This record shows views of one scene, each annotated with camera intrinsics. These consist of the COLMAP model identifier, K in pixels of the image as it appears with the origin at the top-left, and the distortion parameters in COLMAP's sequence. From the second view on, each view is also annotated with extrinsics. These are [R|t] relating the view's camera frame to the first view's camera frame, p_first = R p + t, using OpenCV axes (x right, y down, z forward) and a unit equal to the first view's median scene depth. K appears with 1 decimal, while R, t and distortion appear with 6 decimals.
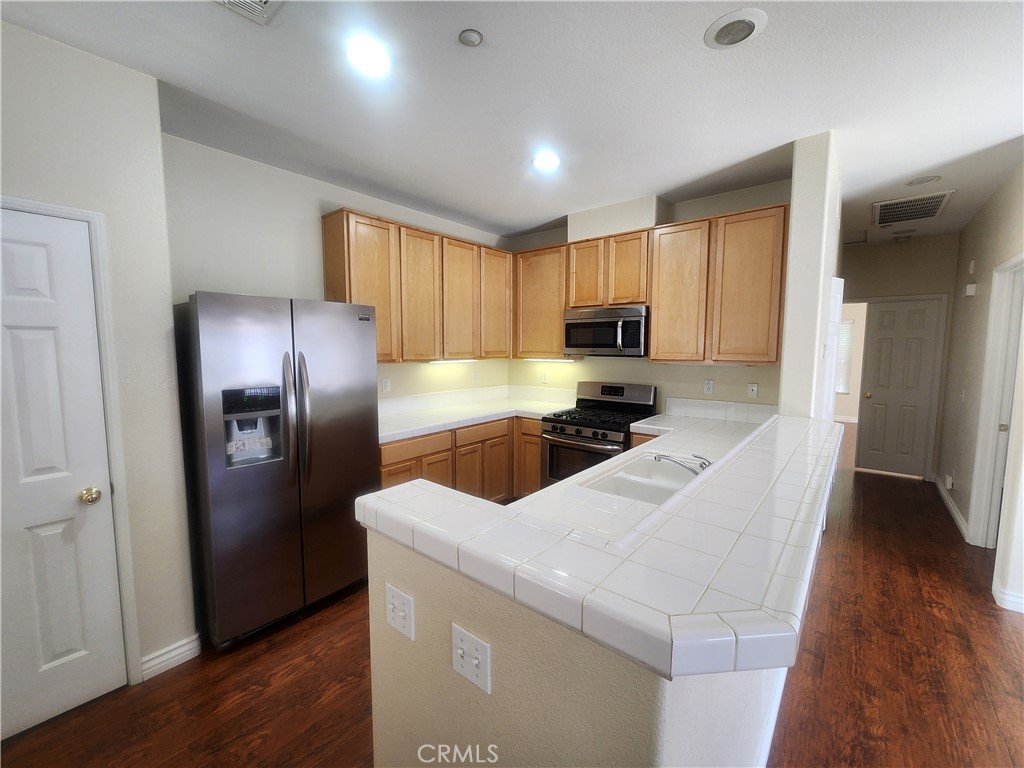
lens RADIAL K [[417.9, 0, 511.1], [0, 417.9, 382.3], [0, 0, 1]] dist [0.002608, -0.002267]
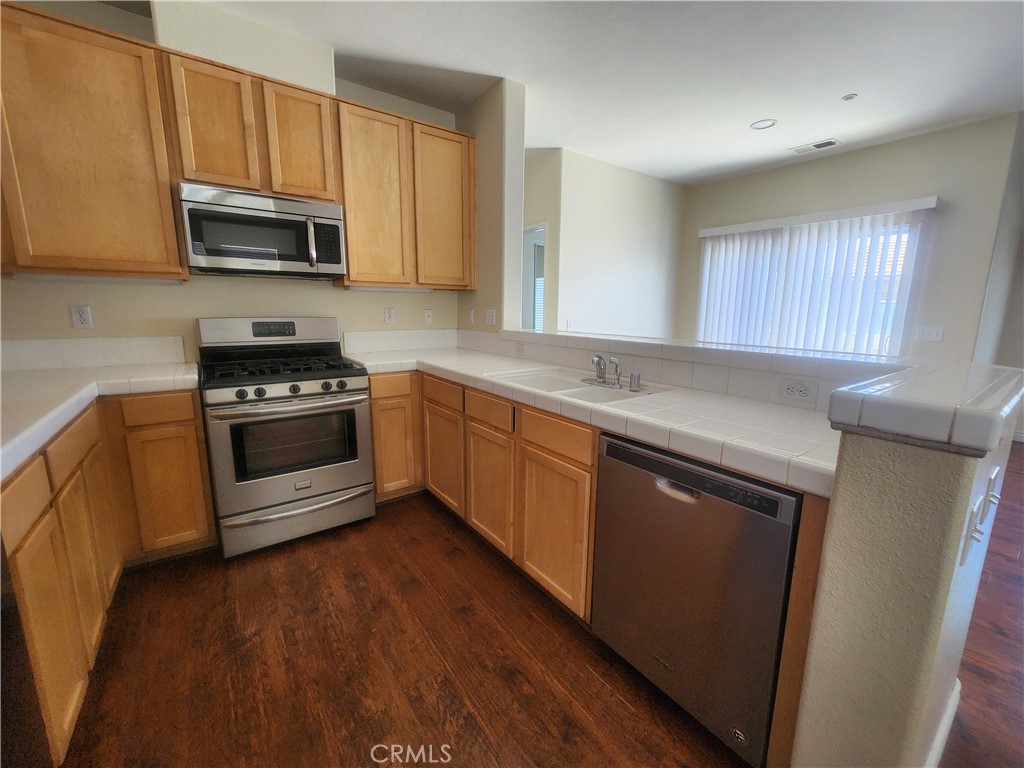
lens RADIAL K [[417.9, 0, 515.2], [0, 417.9, 384.0], [0, 0, 1]] dist [0.002608, -0.002267]
pose [[0.238069, -0.172736, 0.955764, -0.360095], [0.075744, 0.984363, 0.159038, 0.032487], [-0.968290, 0.034531, 0.247430, 0.506353]]
